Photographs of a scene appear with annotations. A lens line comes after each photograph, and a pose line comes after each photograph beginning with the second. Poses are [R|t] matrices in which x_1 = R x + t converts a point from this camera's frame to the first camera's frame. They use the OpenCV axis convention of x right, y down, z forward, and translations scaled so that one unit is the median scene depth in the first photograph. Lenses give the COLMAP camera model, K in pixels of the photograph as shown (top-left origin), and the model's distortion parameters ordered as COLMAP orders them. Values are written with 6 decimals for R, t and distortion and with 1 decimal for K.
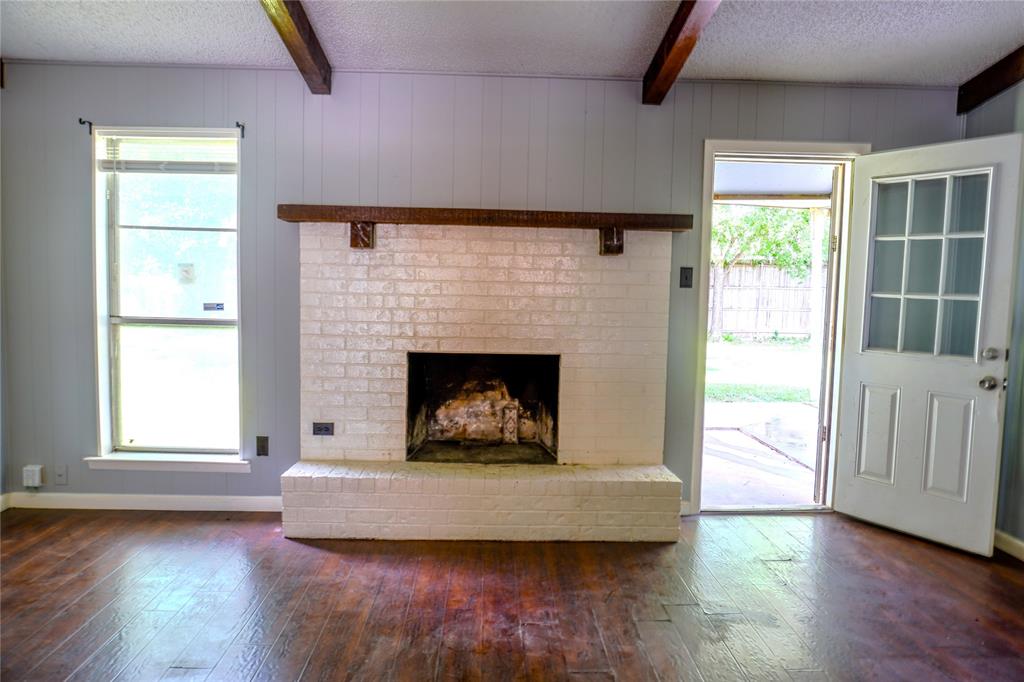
lens RADIAL K [[690.8, 0, 507.4], [0, 690.8, 337.8], [0, 0, 1]] dist [-0.042220, 0.021105]
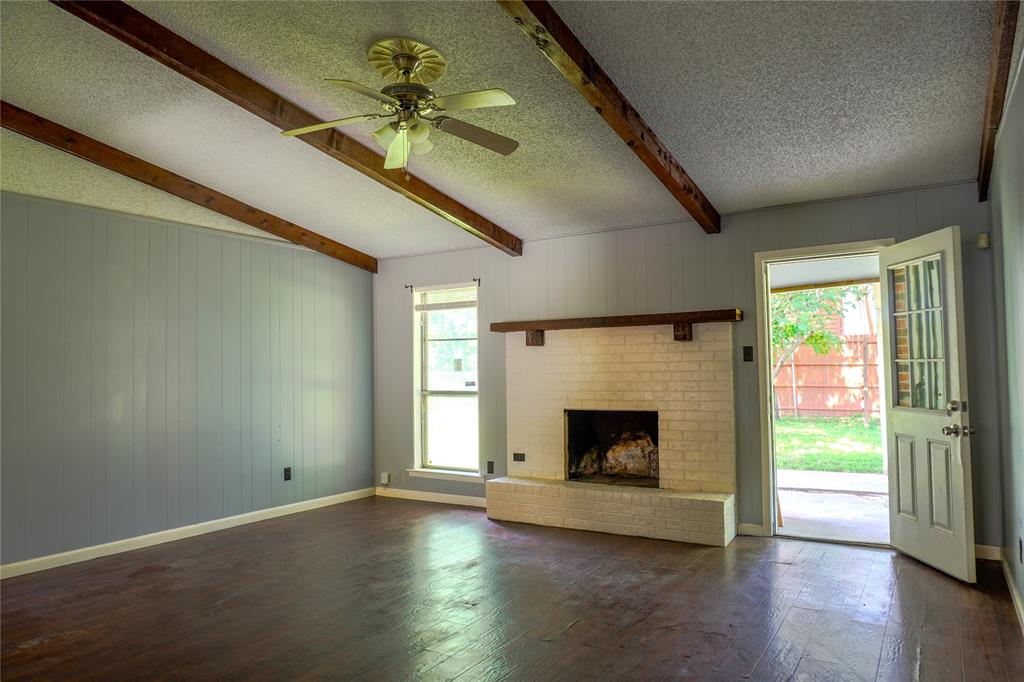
lens RADIAL K [[690.8, 0, 515.7], [0, 690.8, 342.4], [0, 0, 1]] dist [-0.042220, 0.021105]
pose [[0.831379, -0.056891, -0.552785, 0.638161], [-0.008146, 0.993391, -0.114489, 0.048989], [0.555645, 0.099687, 0.825422, -0.373616]]
